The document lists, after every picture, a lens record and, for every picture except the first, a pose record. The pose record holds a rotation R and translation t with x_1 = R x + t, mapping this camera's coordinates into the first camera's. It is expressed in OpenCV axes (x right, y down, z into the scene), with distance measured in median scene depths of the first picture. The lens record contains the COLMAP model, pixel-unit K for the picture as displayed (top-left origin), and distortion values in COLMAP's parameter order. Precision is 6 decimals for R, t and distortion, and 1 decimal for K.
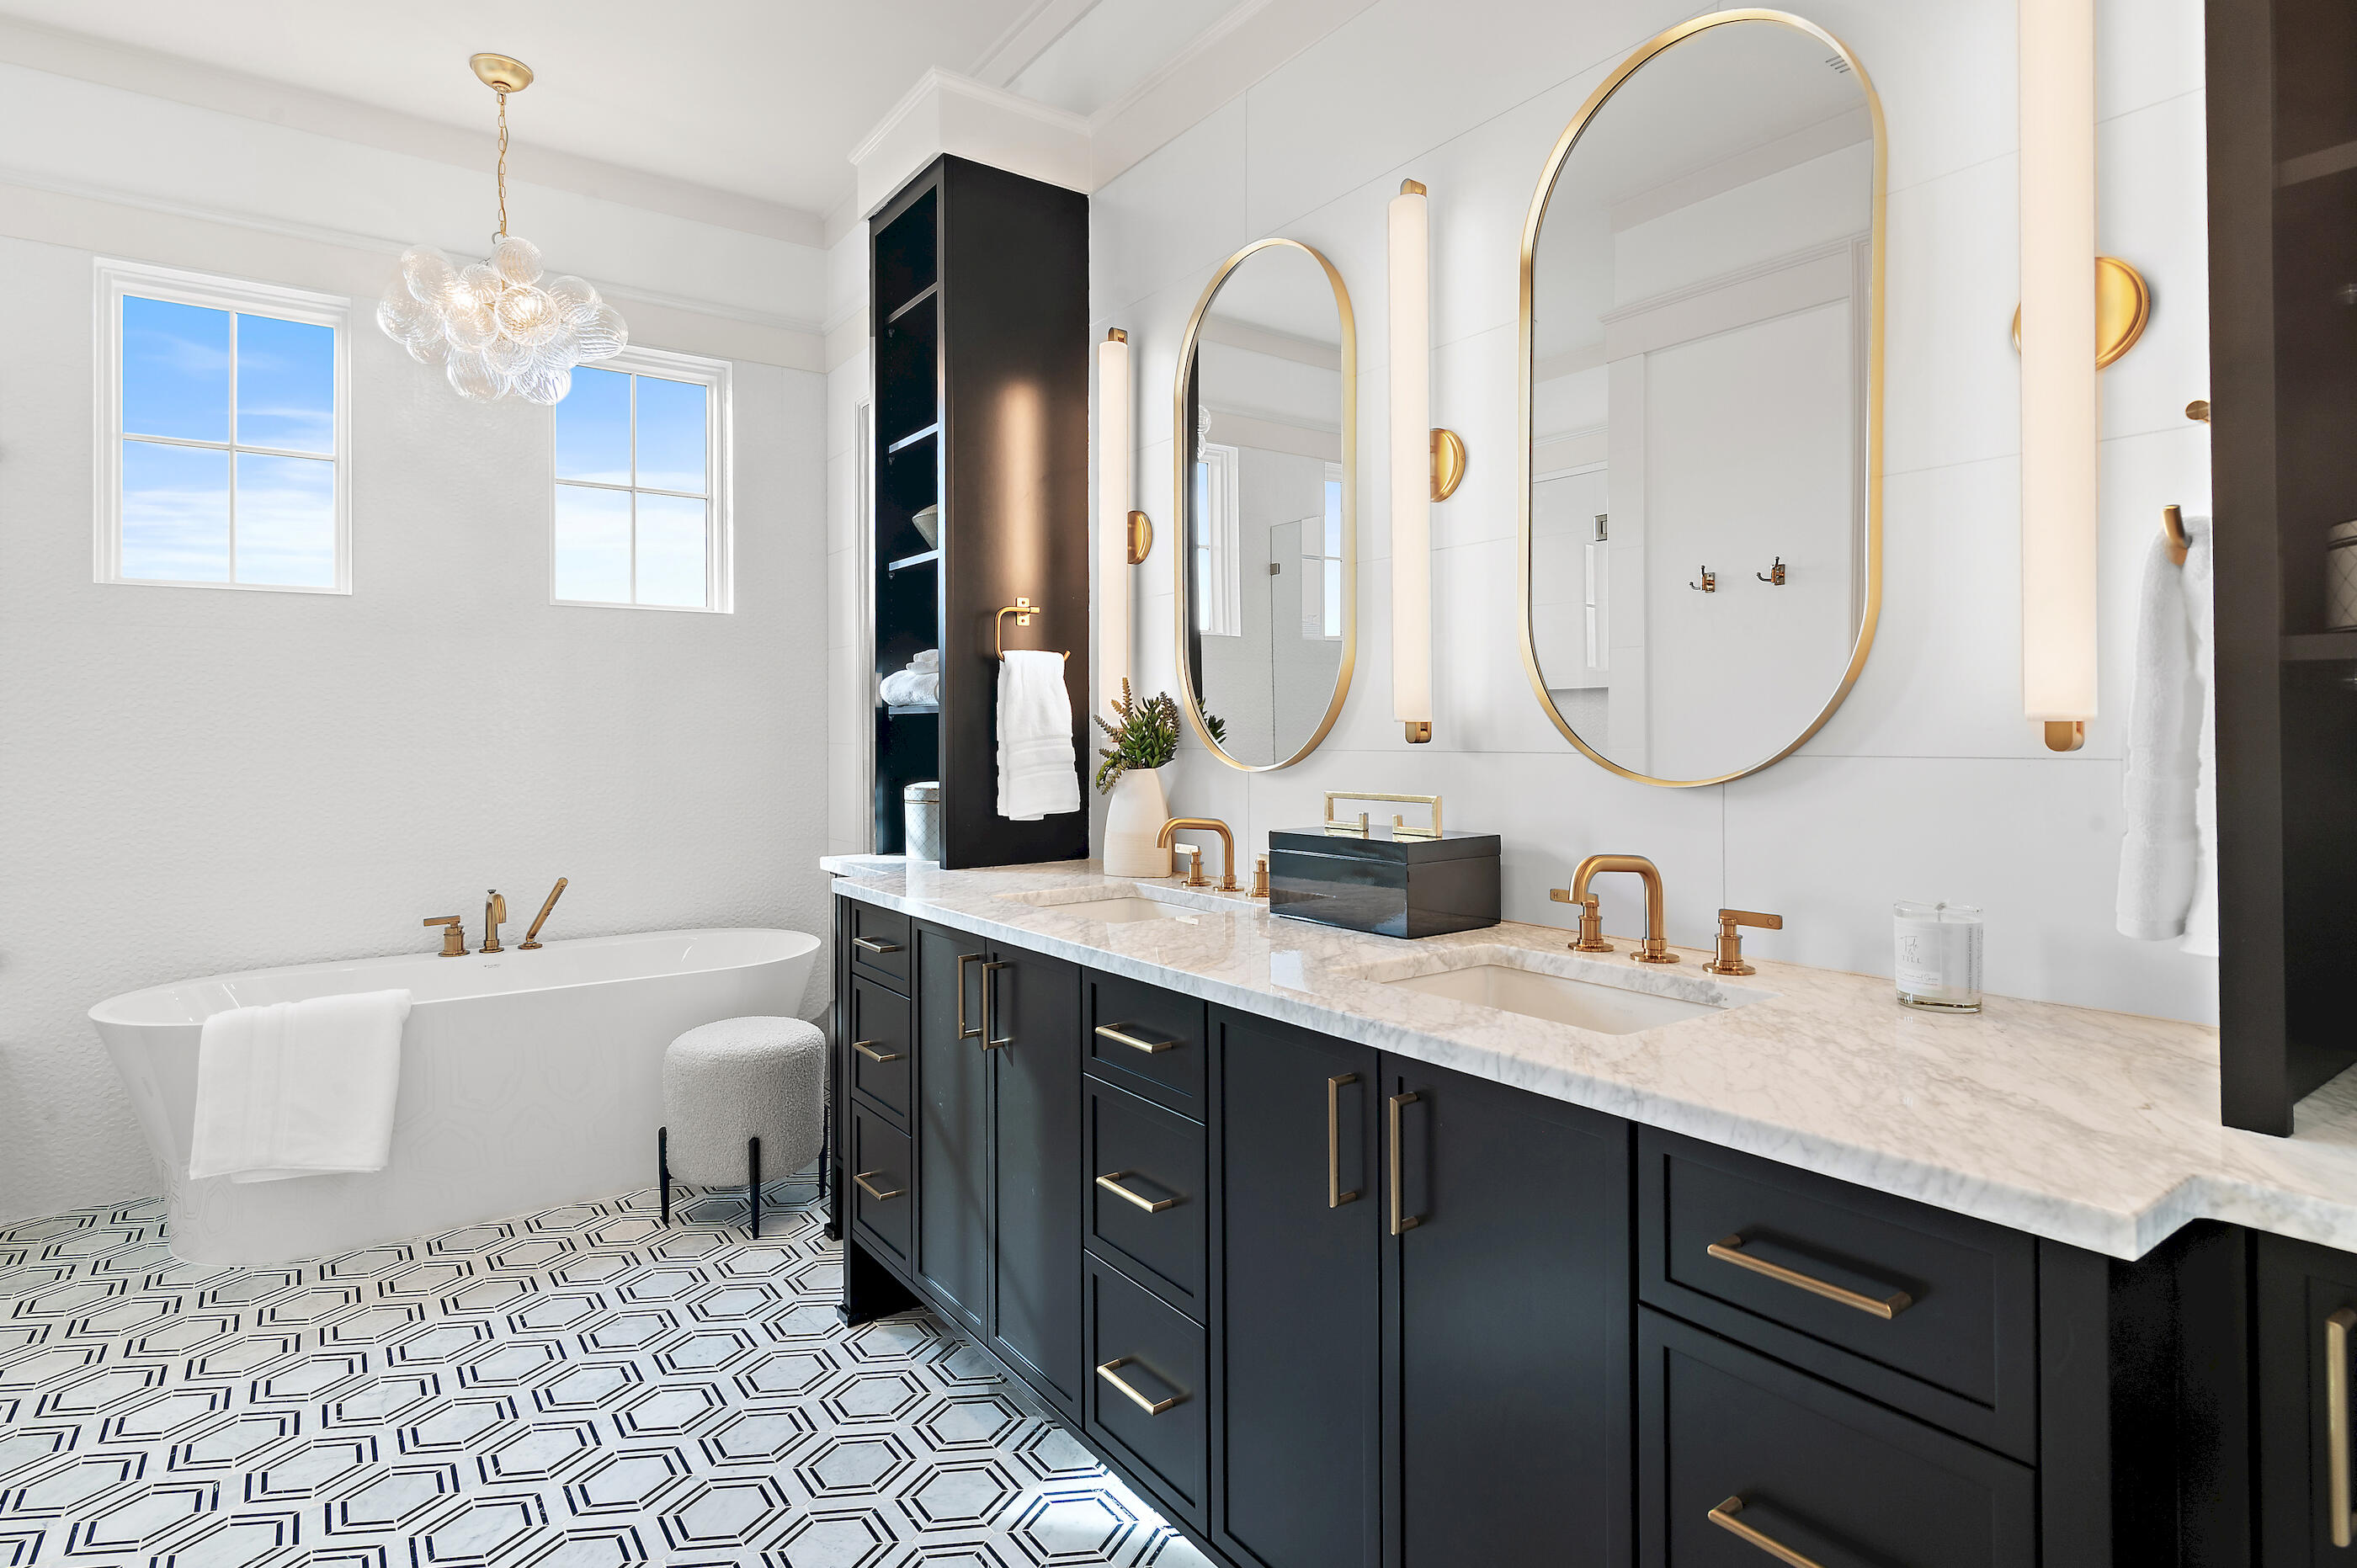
lens RADIAL K [[1171.9, 0, 1181.4], [0, 1171.9, 719.7], [0, 0, 1]] dist [0.008439, 0.000910]
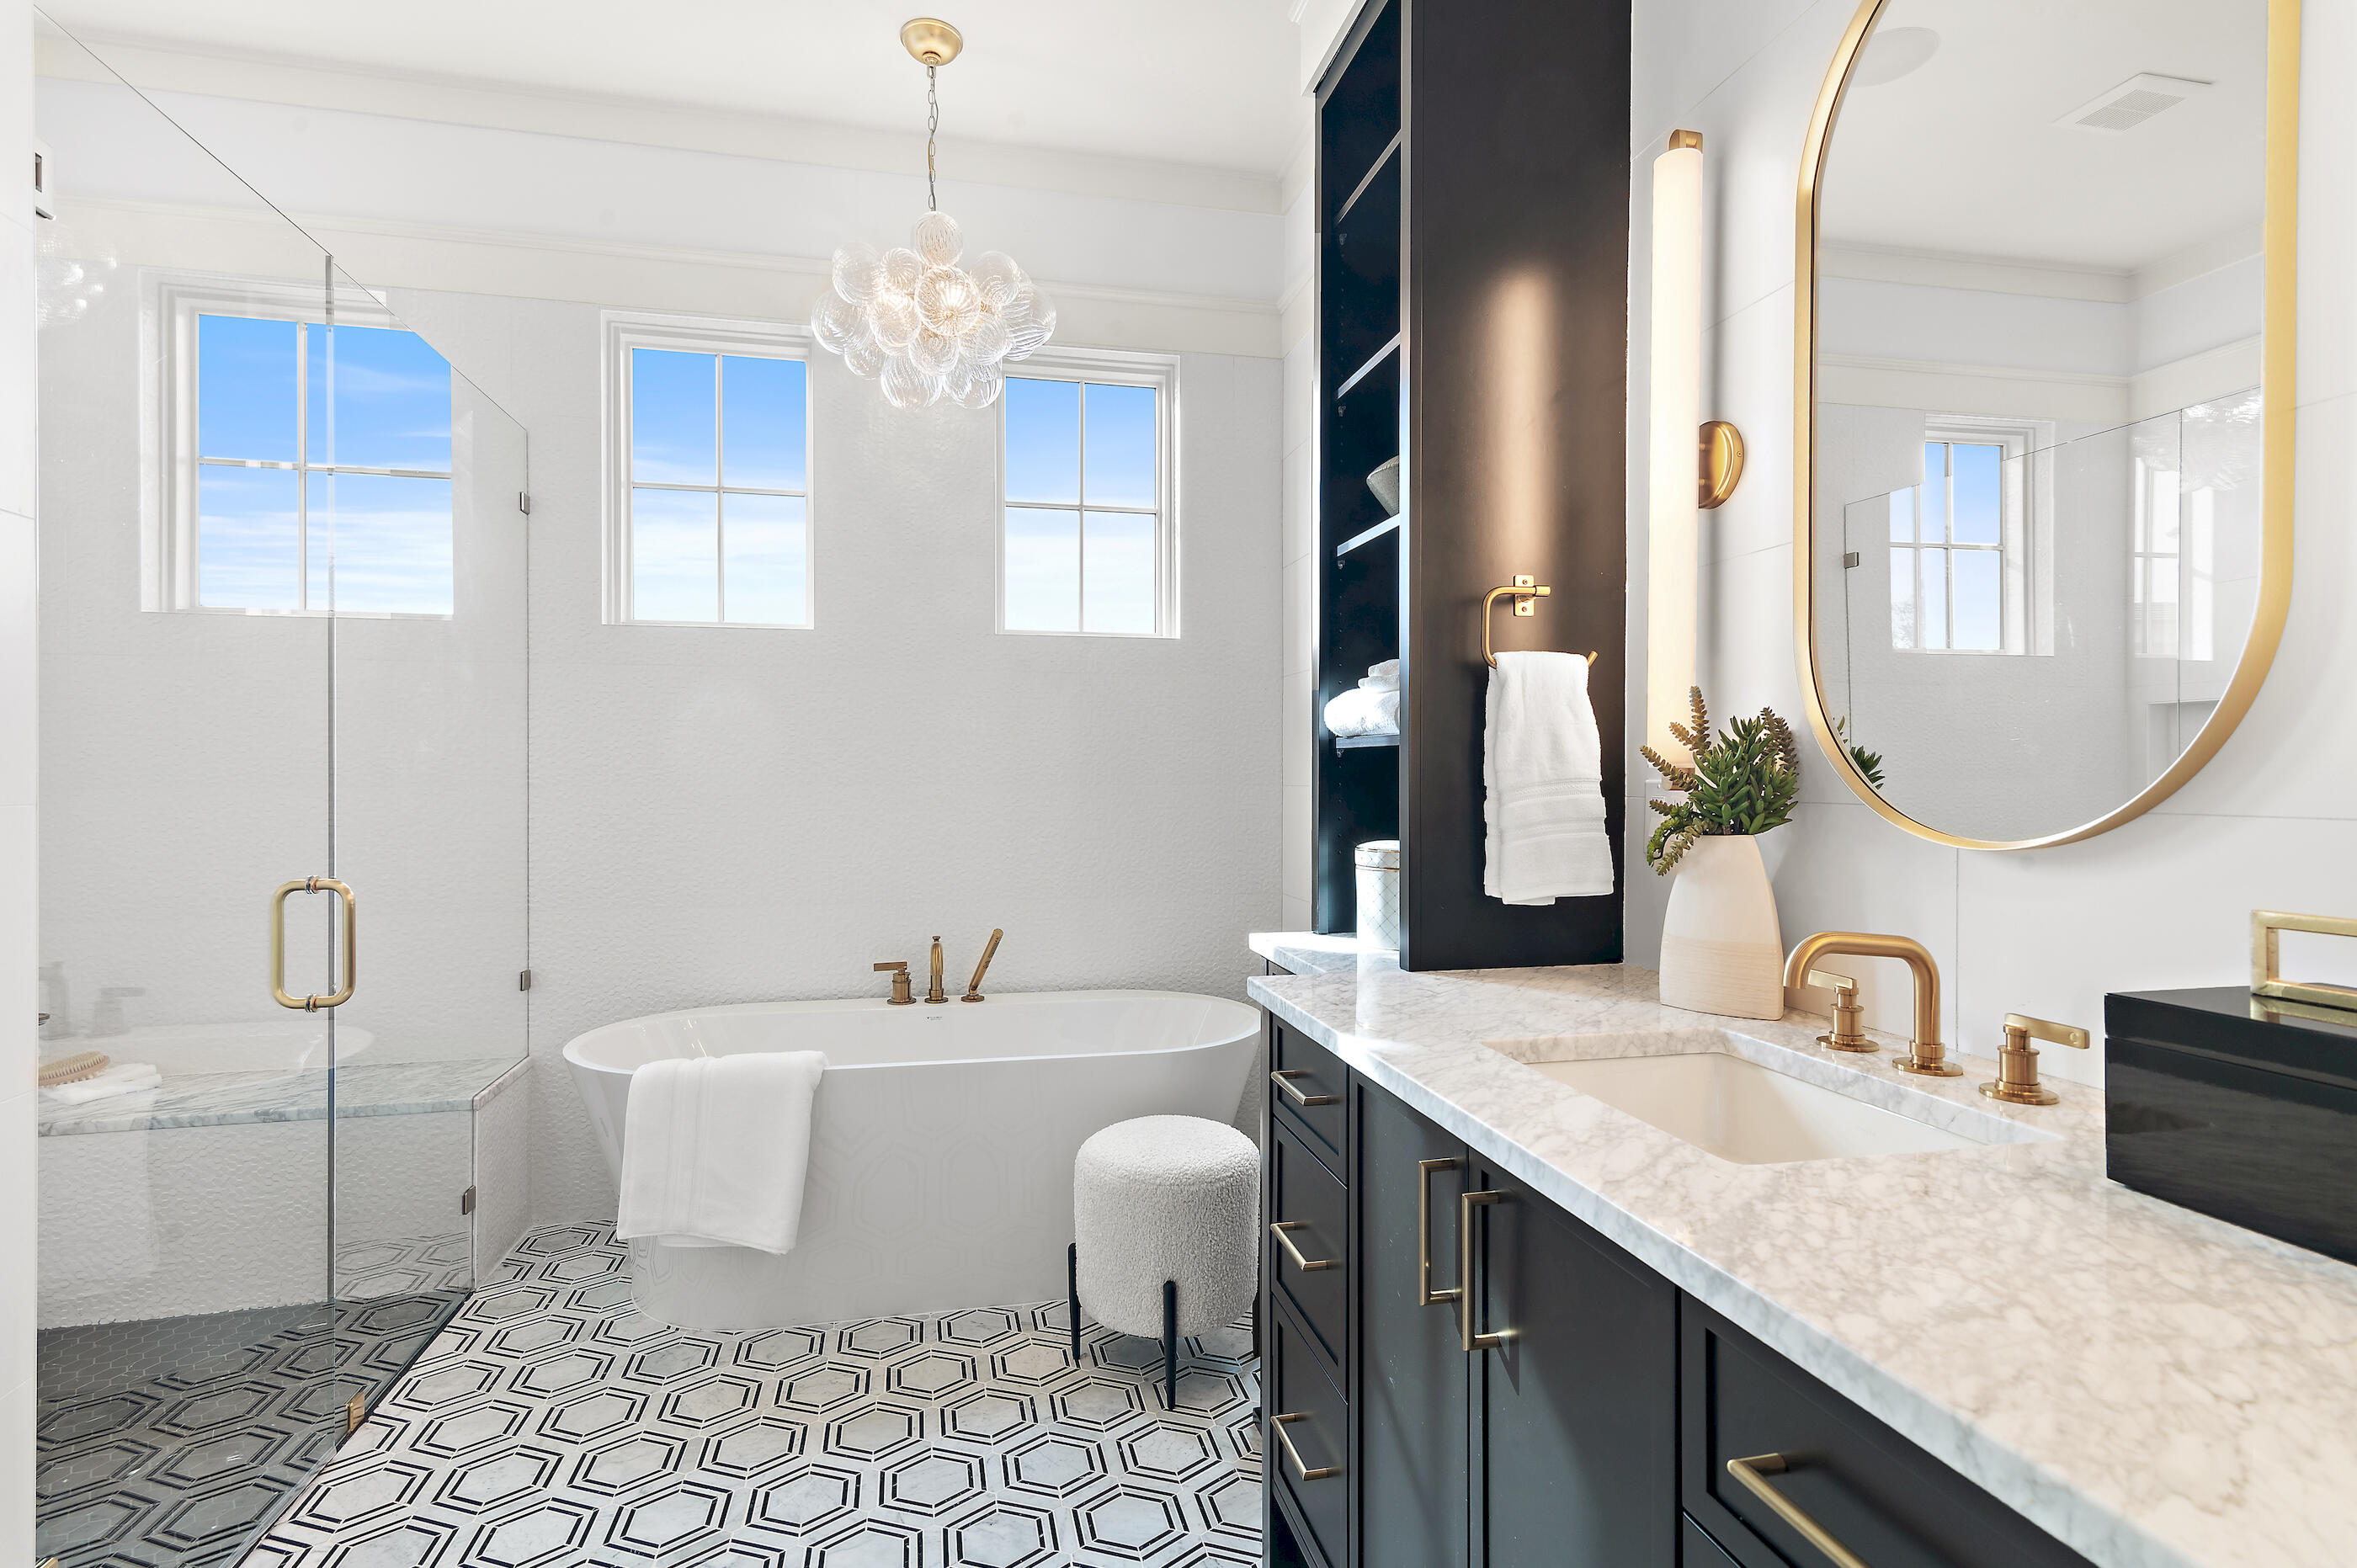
lens RADIAL K [[1171.9, 0, 1187.7], [0, 1171.9, 772.0], [0, 0, 1]] dist [0.008439, 0.000910]
pose [[0.922021, 0.006469, -0.387086, -0.049307], [-0.002815, 0.999946, 0.010007, 0.003523], [0.387130, -0.008138, 0.921989, 0.286505]]
